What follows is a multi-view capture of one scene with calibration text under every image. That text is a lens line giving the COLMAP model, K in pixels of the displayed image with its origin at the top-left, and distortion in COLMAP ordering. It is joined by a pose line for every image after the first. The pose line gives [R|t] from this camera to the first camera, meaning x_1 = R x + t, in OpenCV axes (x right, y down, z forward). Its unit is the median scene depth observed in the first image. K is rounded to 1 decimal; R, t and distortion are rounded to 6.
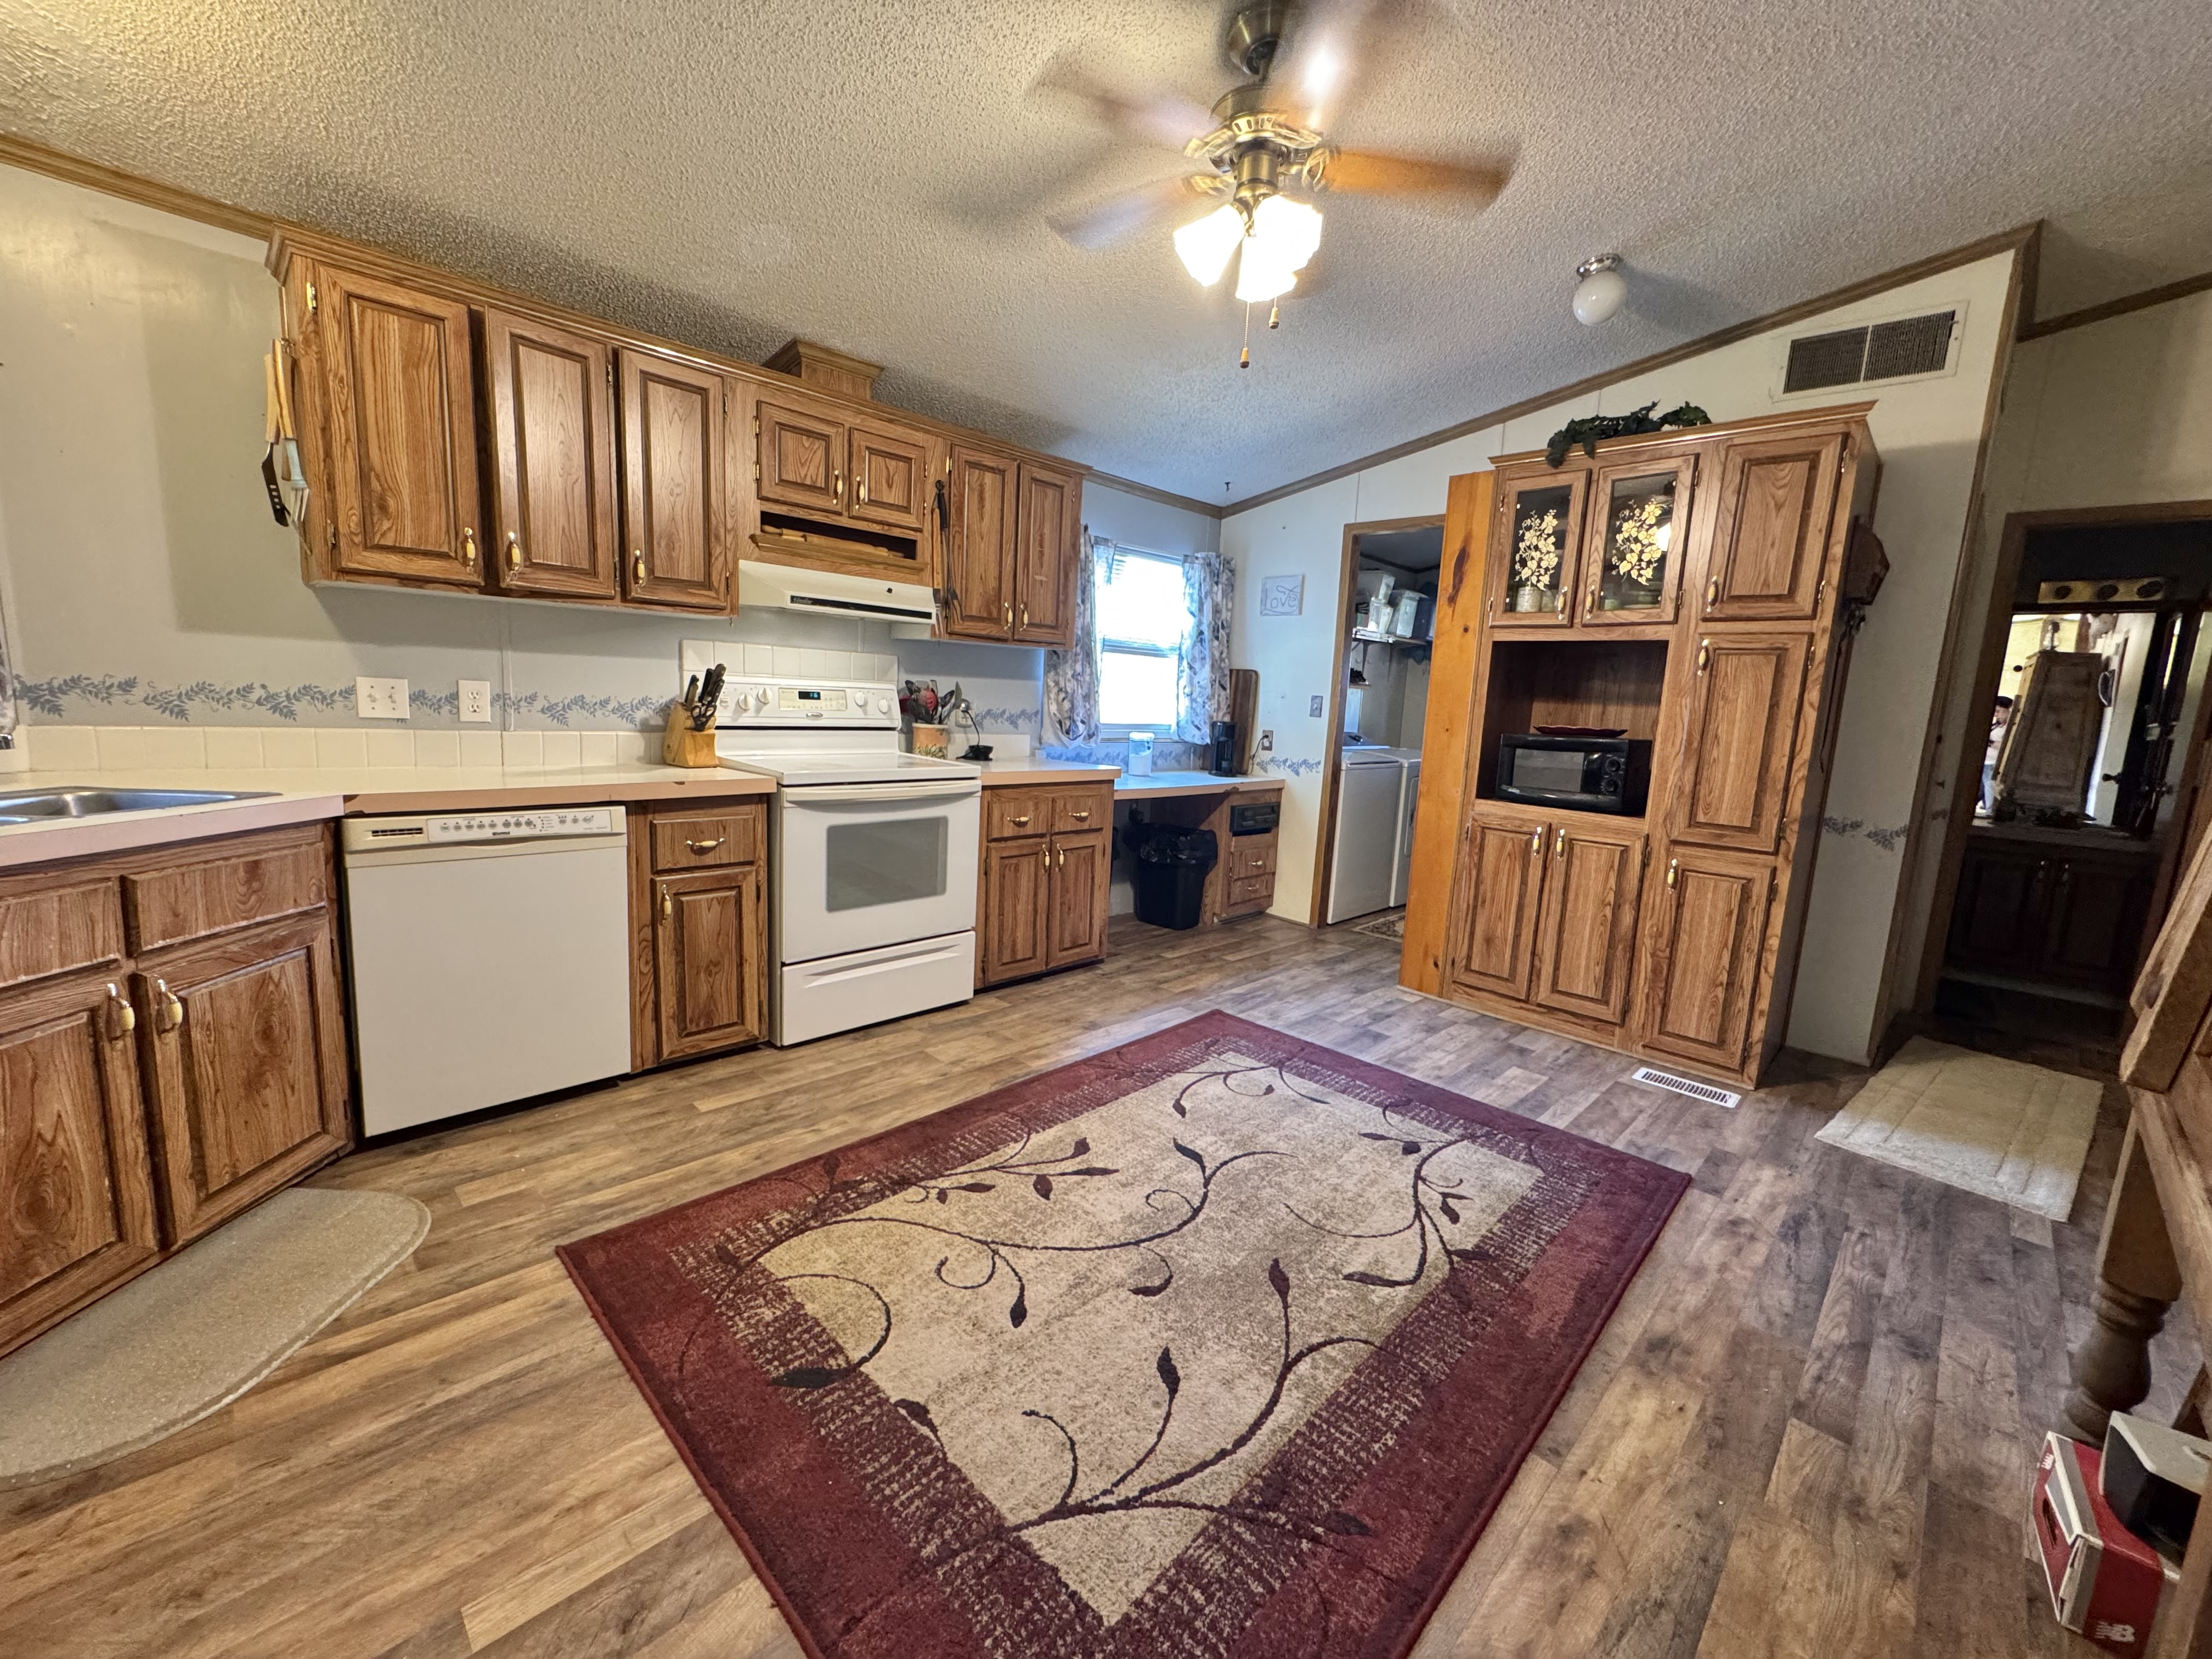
lens RADIAL K [[888.3, 0, 1106.0], [0, 888.3, 829.5], [0, 0, 1]] dist [-0.000873, 0.000032]
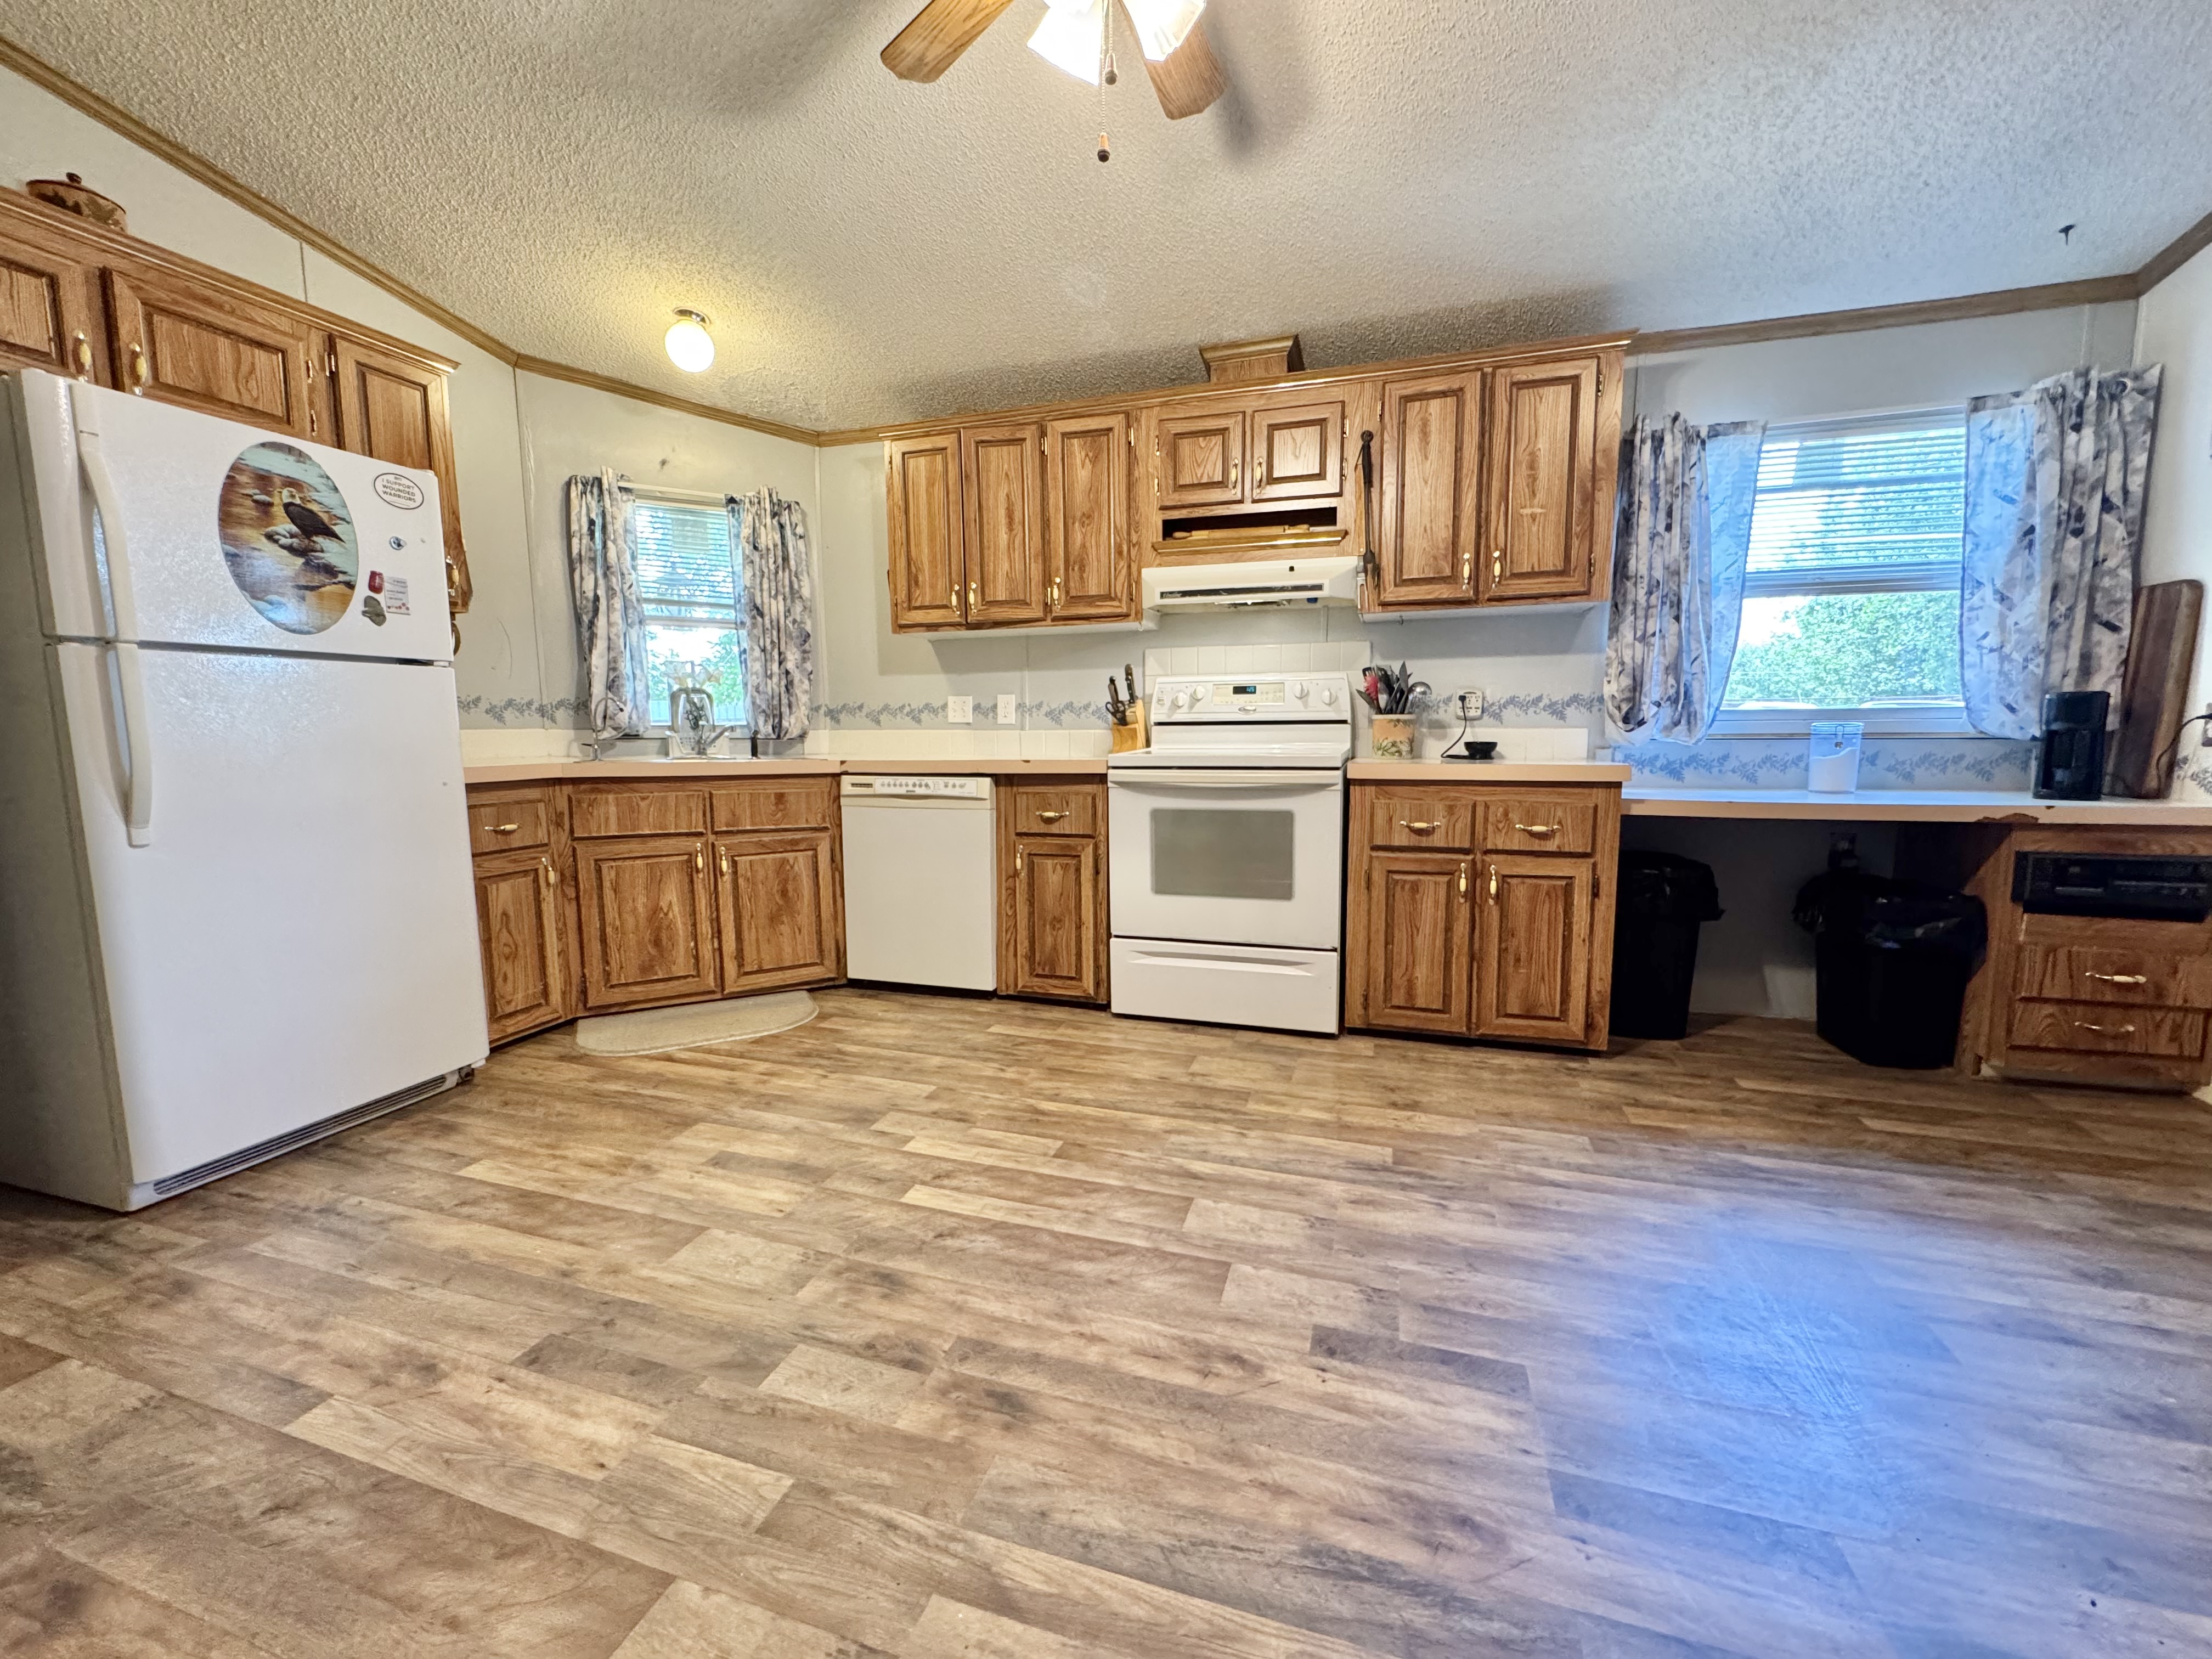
lens RADIAL K [[888.3, 0, 1106.0], [0, 888.3, 829.5], [0, 0, 1]] dist [-0.000873, 0.000032]
pose [[0.455179, 0.048295, -0.889089, 0.562158], [-0.104627, 0.994511, 0.000456, 0.024486], [0.884231, 0.092815, 0.457734, 0.474372]]
